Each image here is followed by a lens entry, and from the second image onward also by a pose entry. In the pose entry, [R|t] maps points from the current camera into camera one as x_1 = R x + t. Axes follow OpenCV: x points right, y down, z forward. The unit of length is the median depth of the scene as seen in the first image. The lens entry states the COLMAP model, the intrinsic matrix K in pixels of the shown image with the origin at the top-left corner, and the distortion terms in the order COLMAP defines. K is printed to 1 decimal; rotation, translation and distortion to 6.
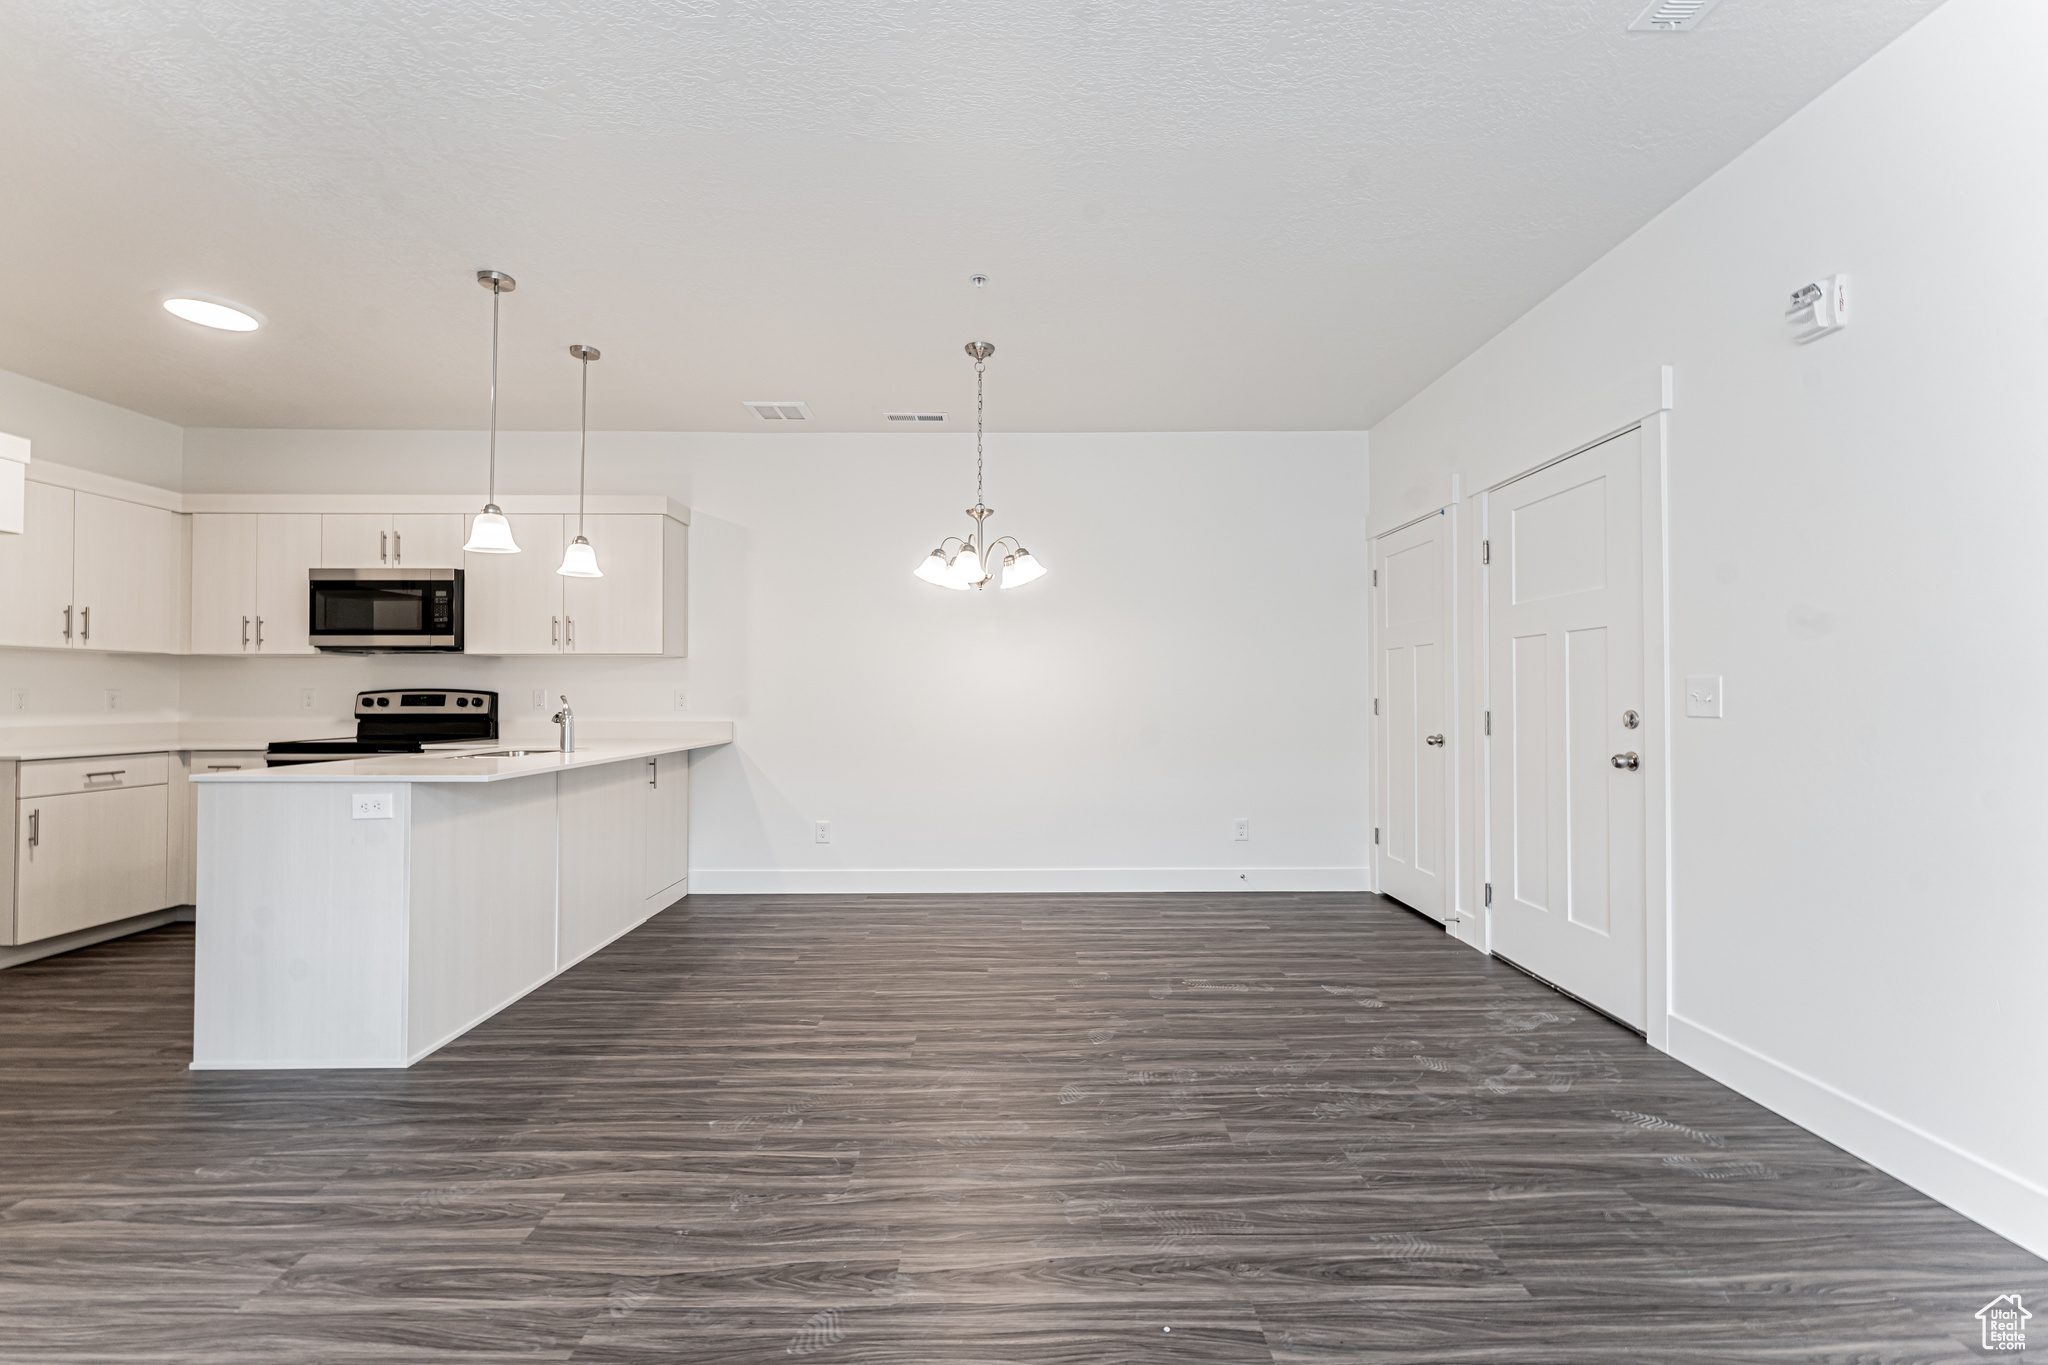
lens RADIAL K [[830.1, 0, 1026.5], [0, 830.1, 684.2], [0, 0, 1]] dist [0.000376, 0.000470]
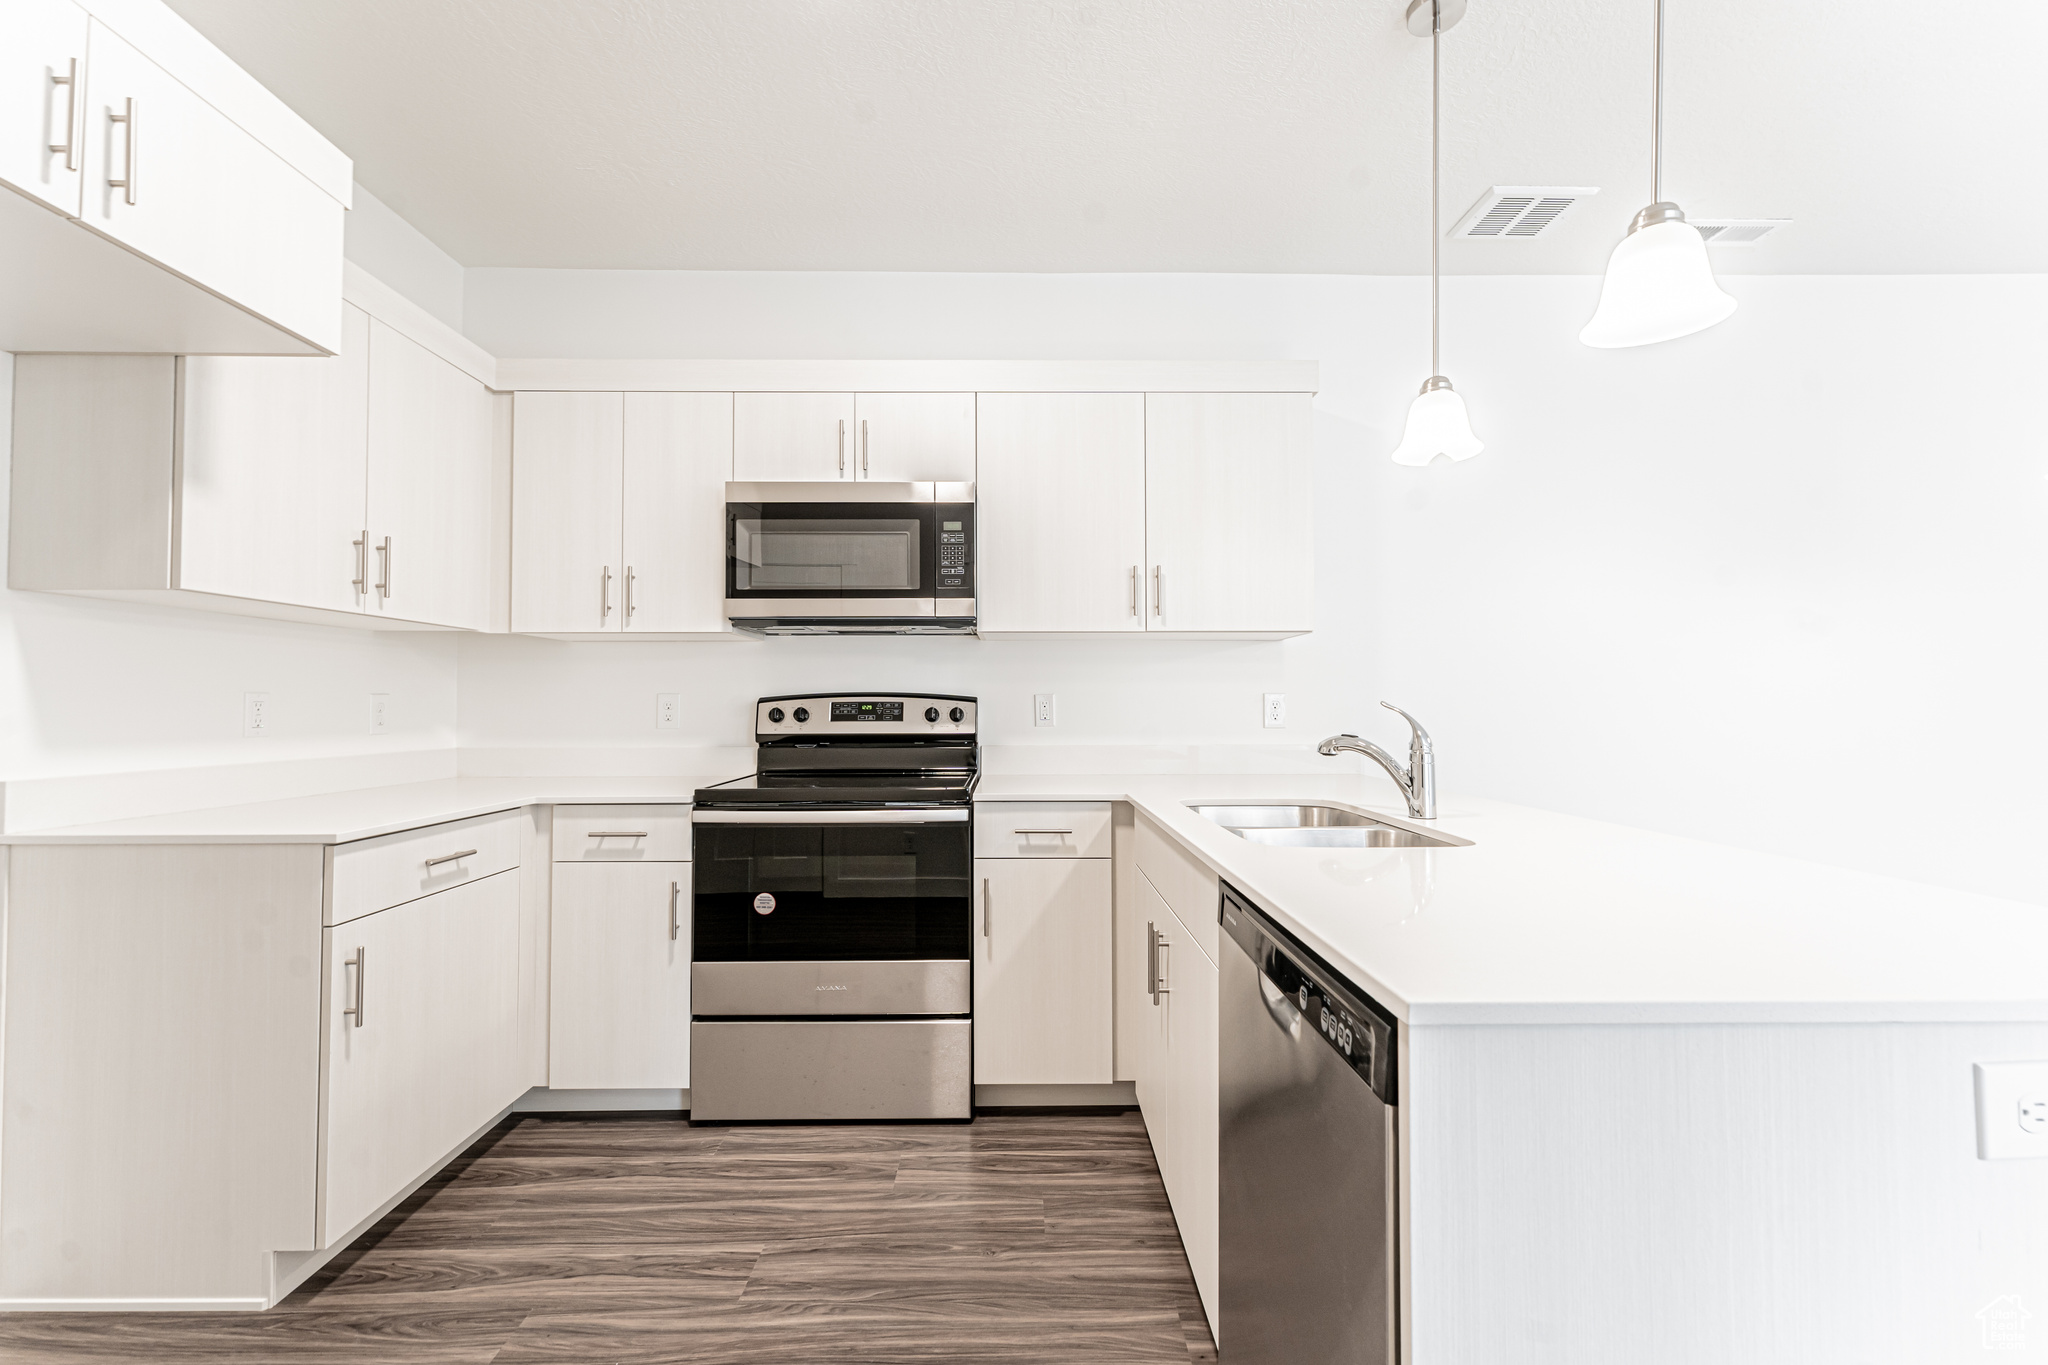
lens RADIAL K [[830.1, 0, 1026.5], [0, 830.1, 684.2], [0, 0, 1]] dist [0.000376, 0.000470]
pose [[0.999995, -0.002280, -0.002042, -0.652483], [0.002249, 0.999884, -0.015040, 0.009283], [0.002076, 0.015035, 0.999885, 0.426968]]
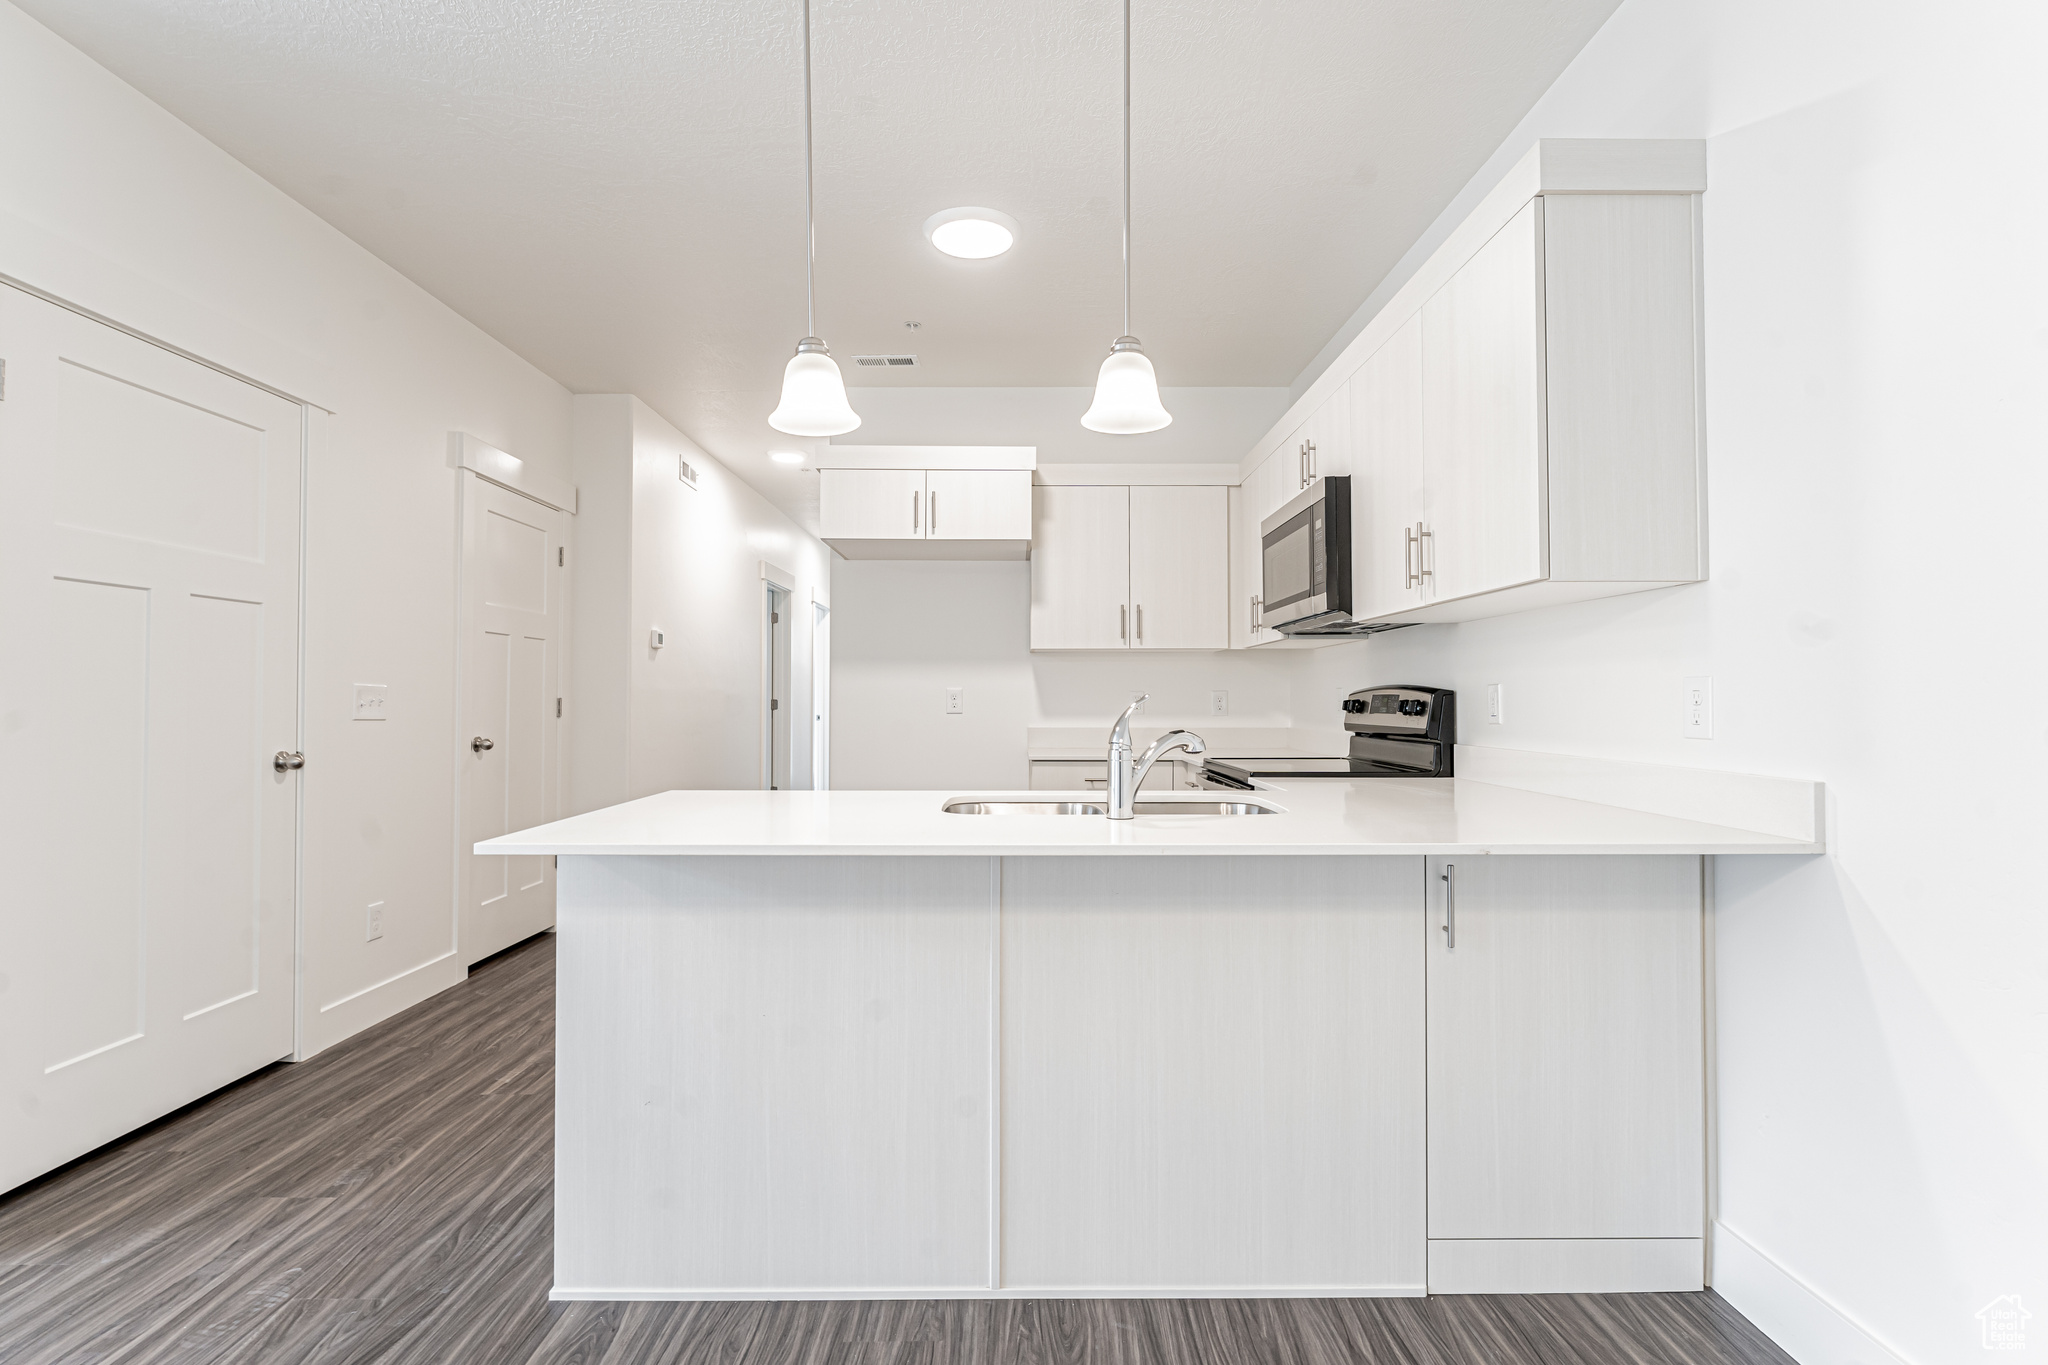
lens RADIAL K [[962.1, 0, 1020.4], [0, 962.1, 689.7], [0, 0, 1]] dist [0.002137, -0.000129]
pose [[-0.012140, -0.010326, -0.999873, -0.018684], [0.014640, 0.999838, -0.010503, 0.013026], [0.999819, -0.014766, -0.011987, 0.792182]]
